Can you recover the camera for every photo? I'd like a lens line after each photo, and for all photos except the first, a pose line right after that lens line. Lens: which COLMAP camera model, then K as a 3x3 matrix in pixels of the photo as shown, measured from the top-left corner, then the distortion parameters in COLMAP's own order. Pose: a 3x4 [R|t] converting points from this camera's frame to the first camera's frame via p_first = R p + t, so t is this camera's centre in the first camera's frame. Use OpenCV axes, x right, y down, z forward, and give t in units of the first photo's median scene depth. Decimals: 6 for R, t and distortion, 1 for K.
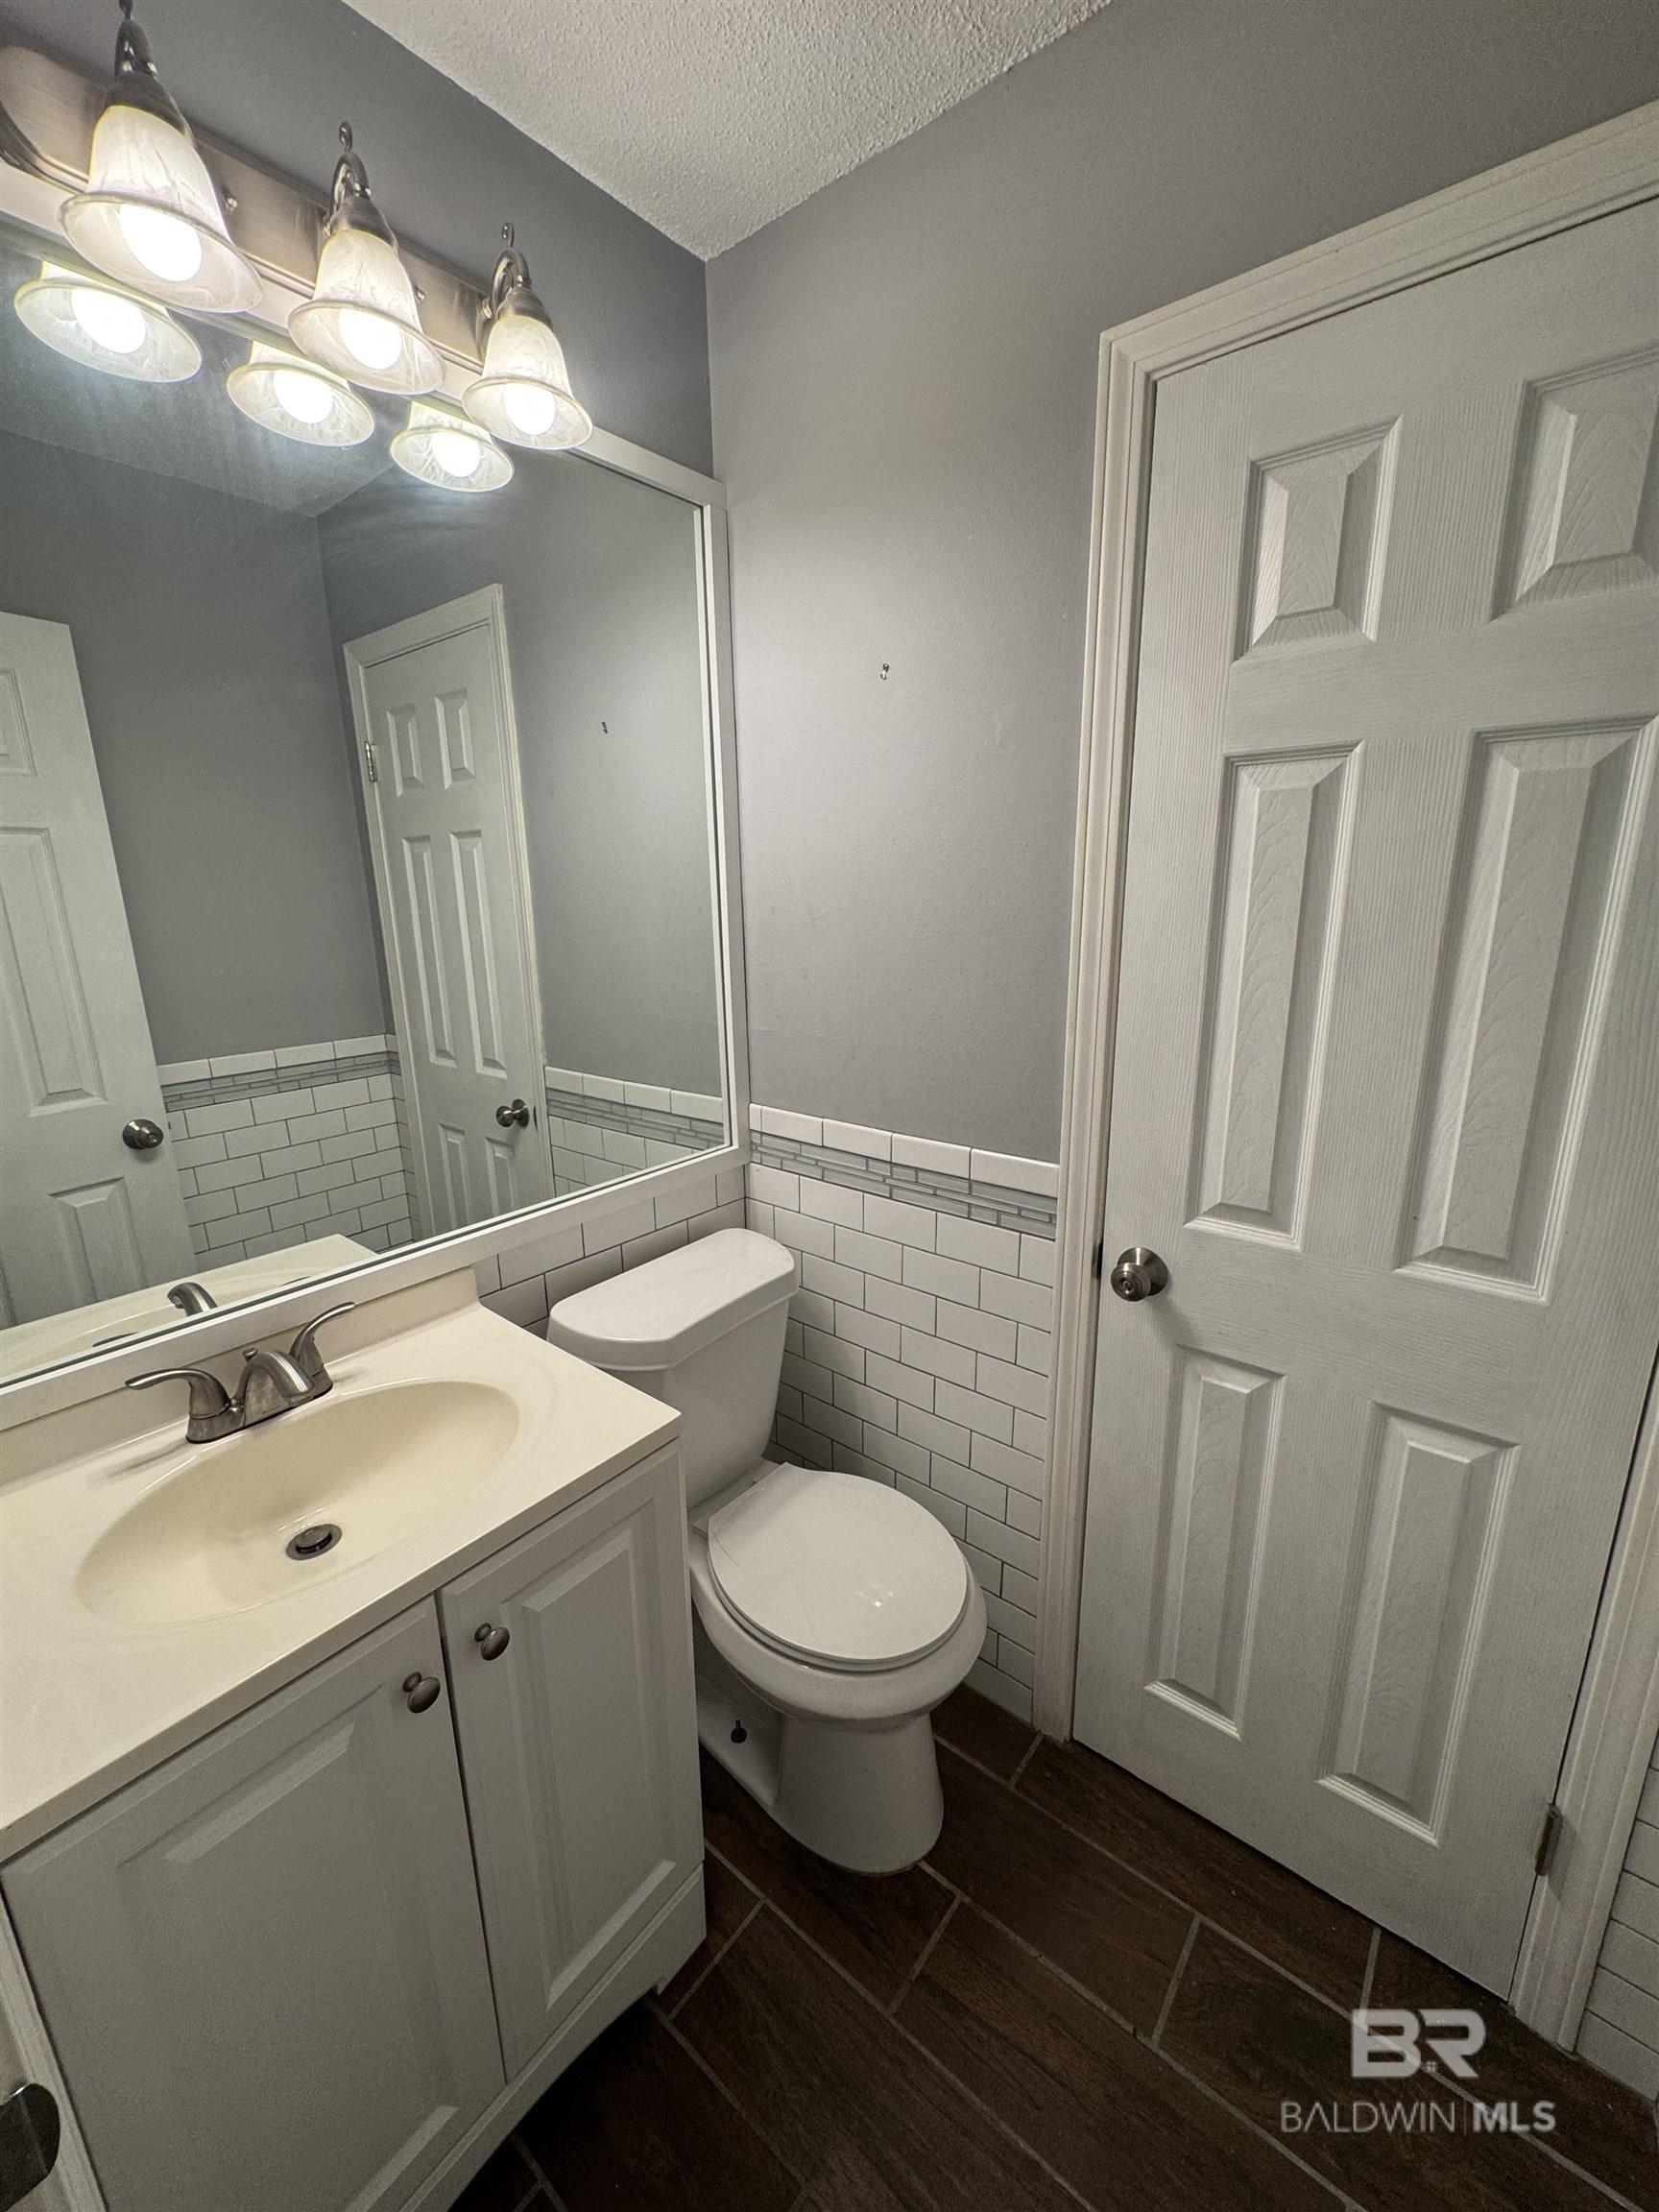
lens RADIAL K [[882.3, 0, 832.0], [0, 882.3, 1107.5], [0, 0, 1]] dist [-0.003217, 0.000264]
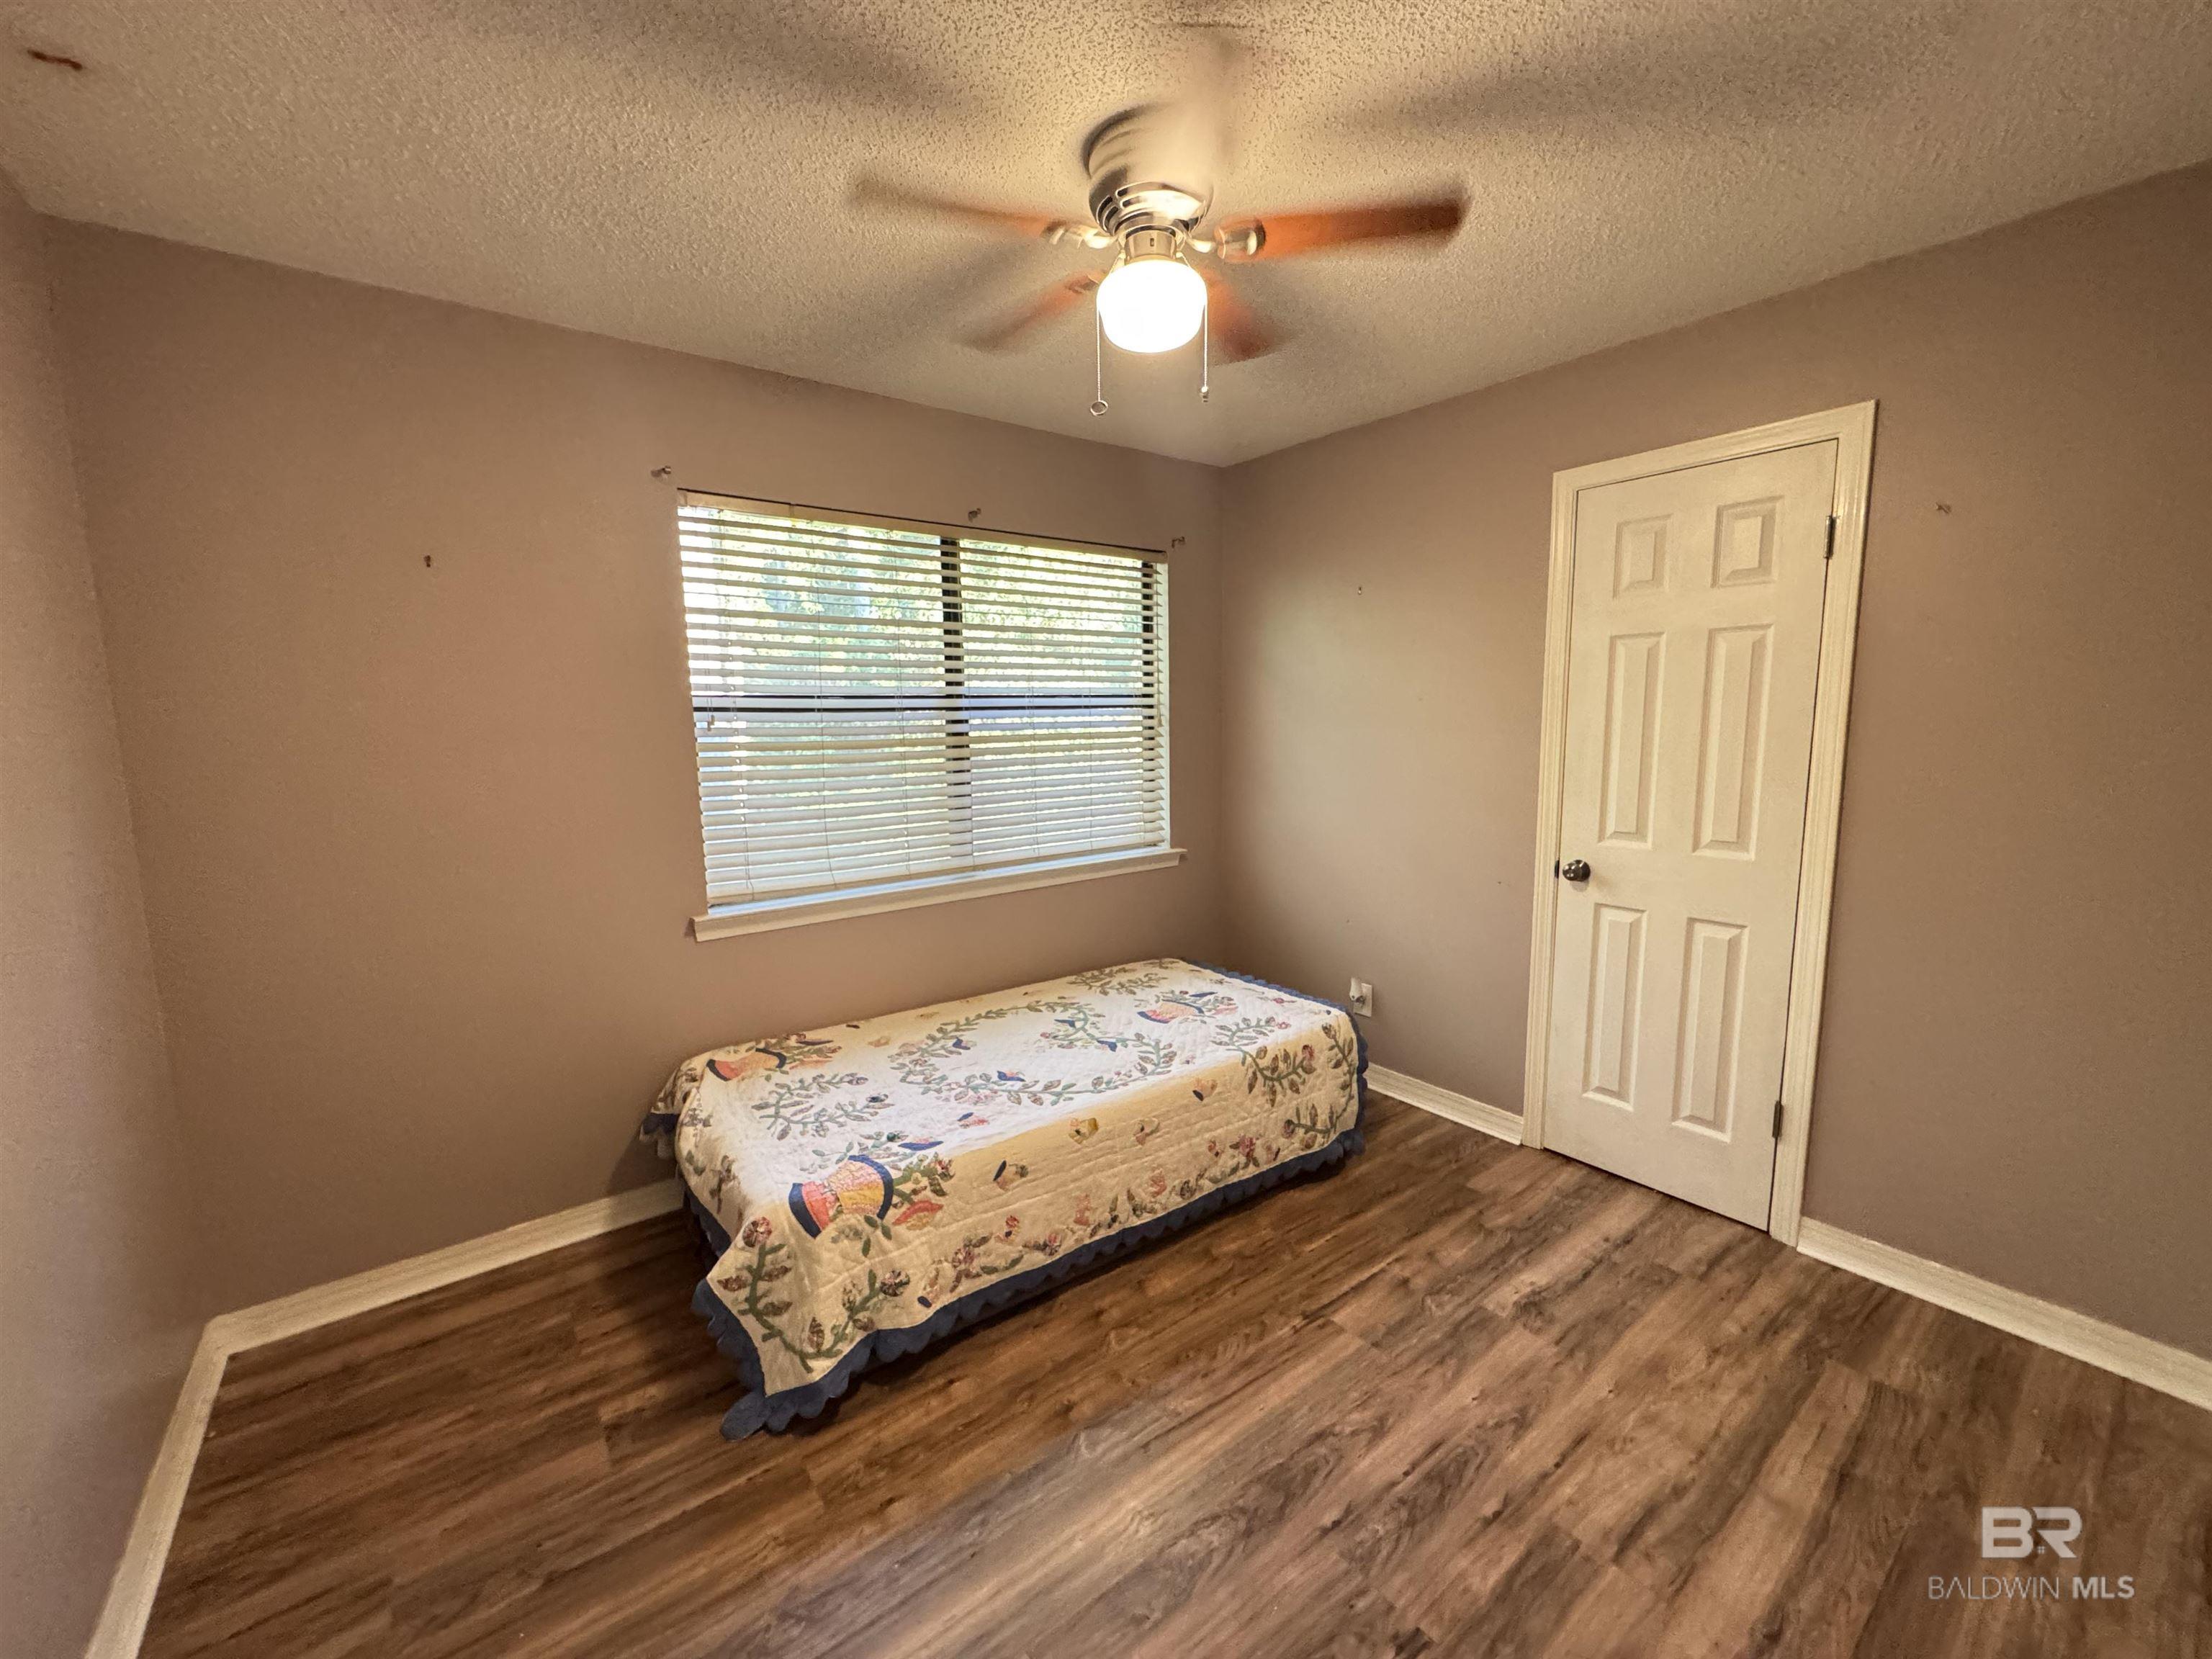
lens RADIAL K [[885.2, 0, 1106.0], [0, 885.2, 829.5], [0, 0, 1]] dist [-0.004286, 0.000564]
pose [[0.973184, 0.031462, -0.227867, -0.285490], [-0.057139, 0.992618, -0.106979, 0.406623], [0.222819, 0.117130, 0.967798, -1.393111]]
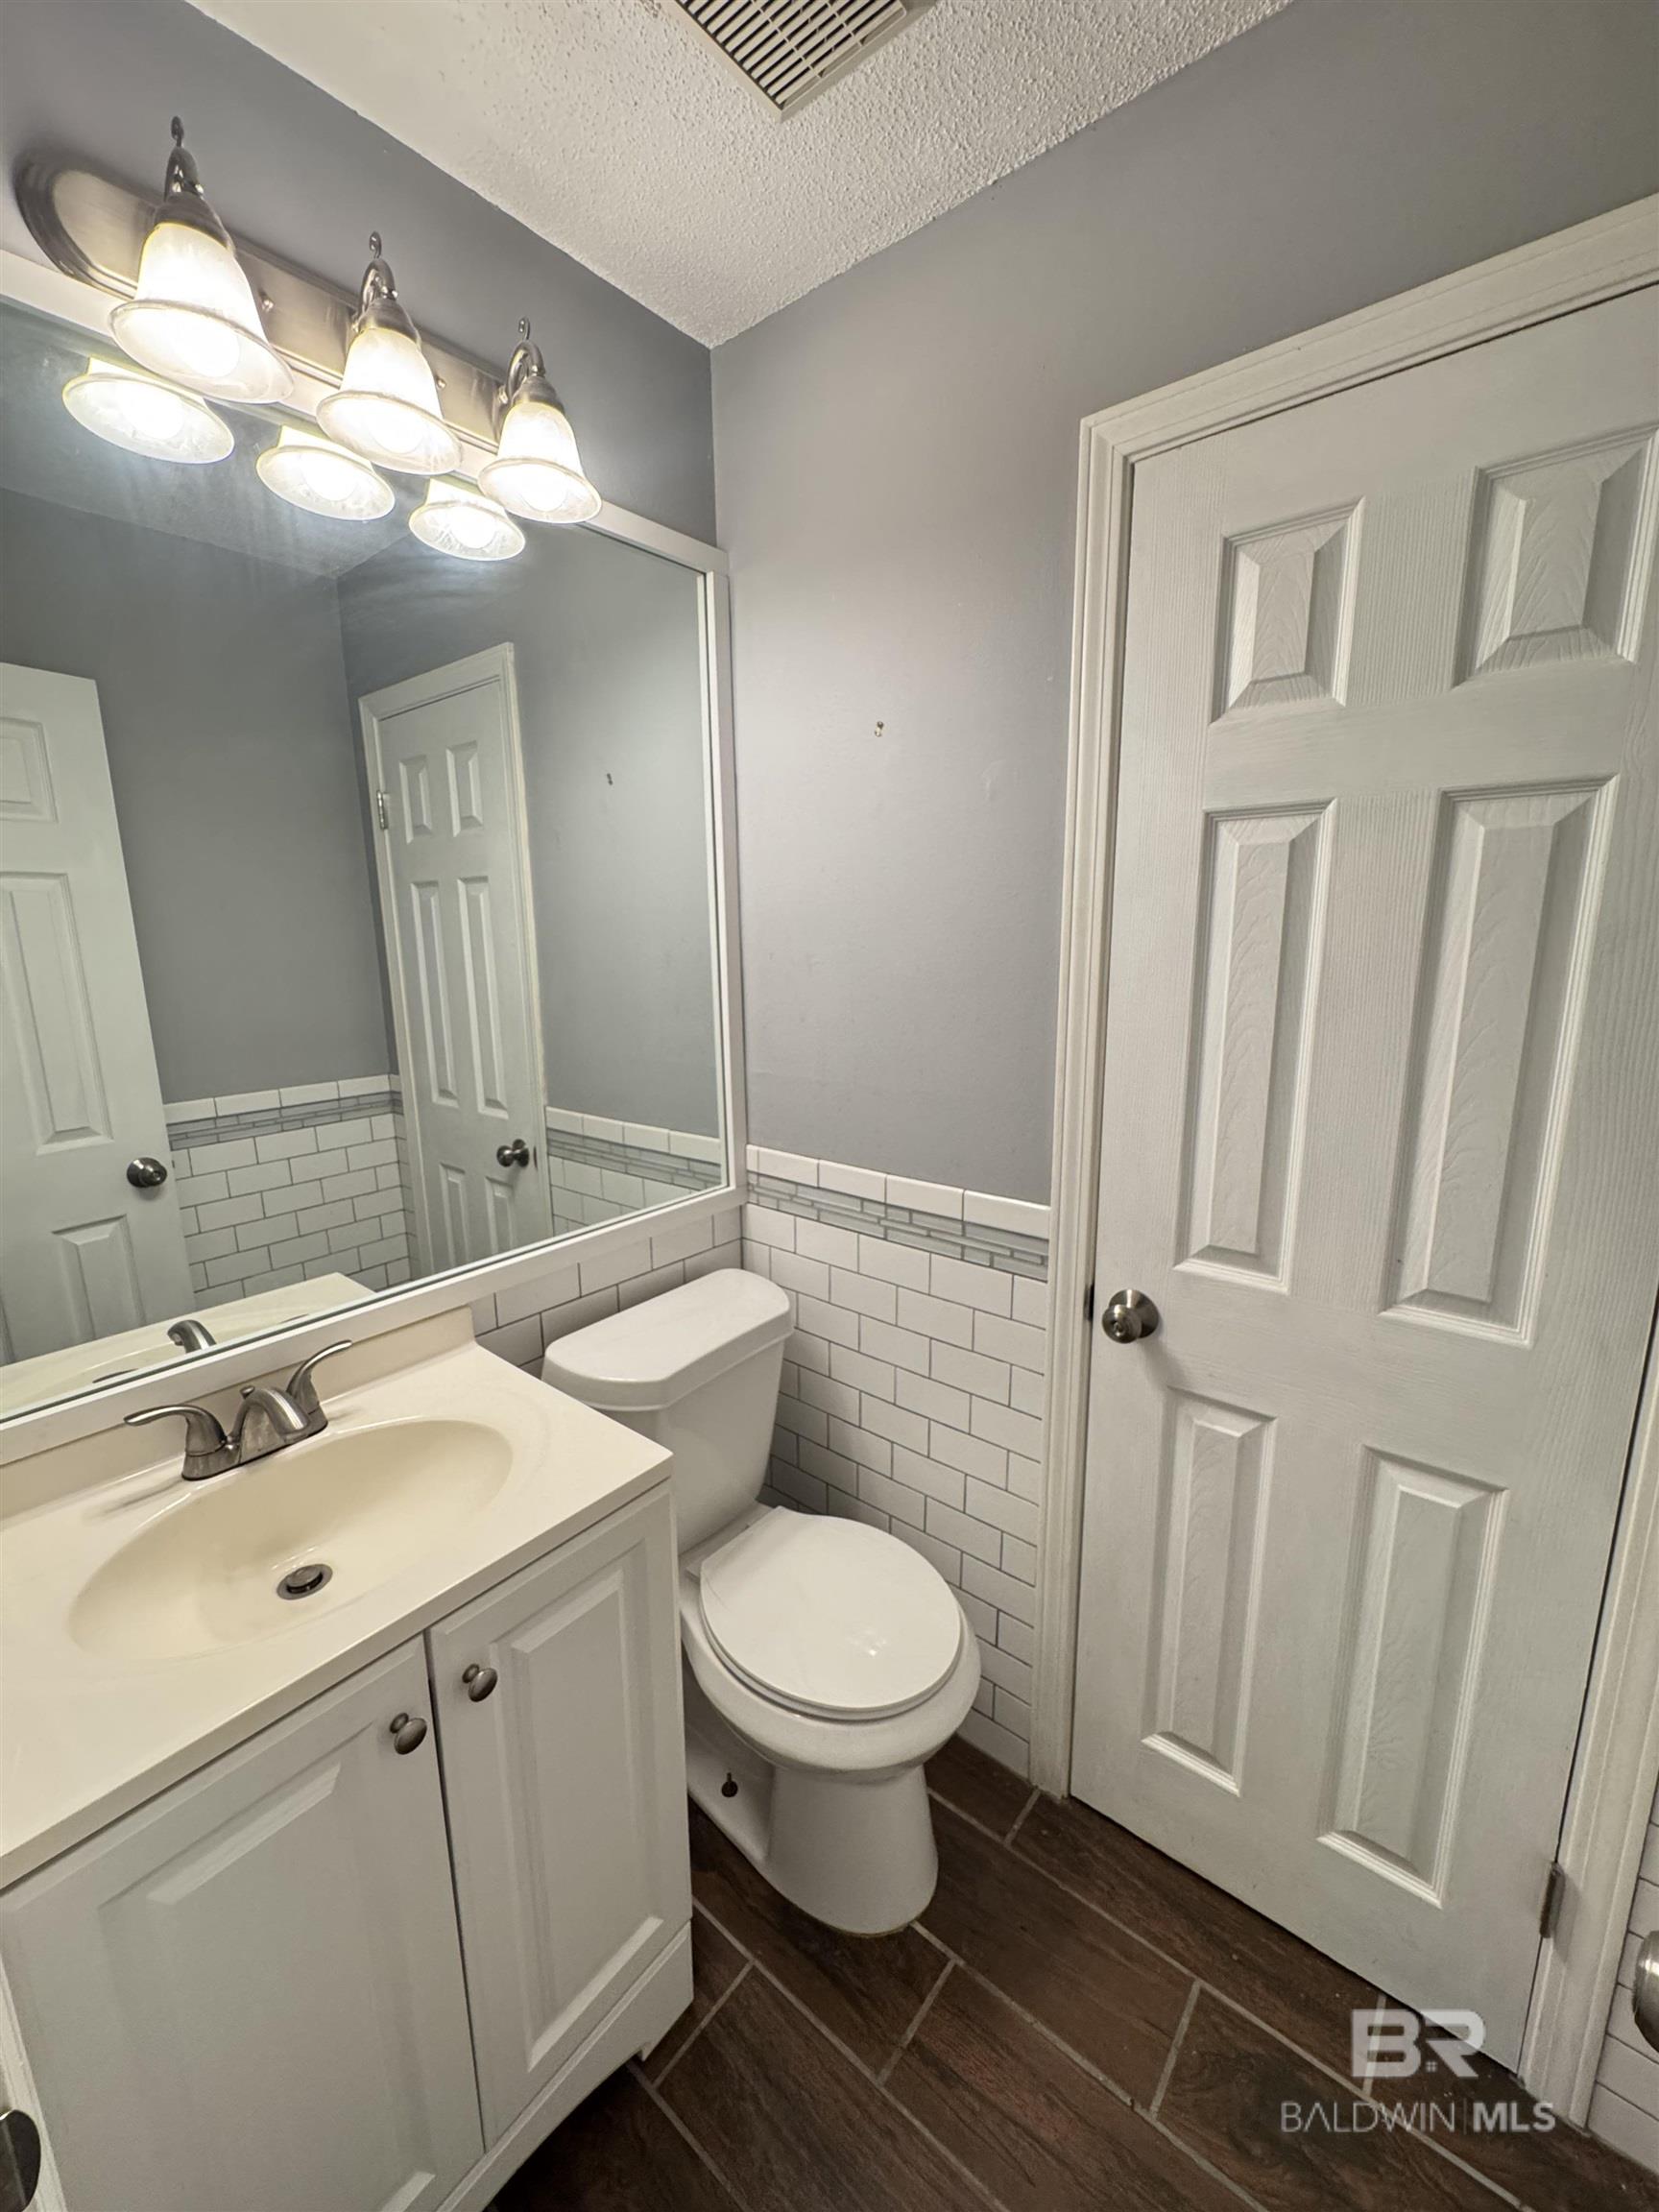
lens RADIAL K [[885.2, 0, 832.3], [0, 885.2, 1107.2], [0, 0, 1]] dist [-0.004286, 0.000564]
pose [[0.999988, 0.003926, -0.003035, 0.010718], [-0.004062, 0.998928, -0.046116, -0.001615], [0.002850, 0.046128, 0.998931, -0.022274]]
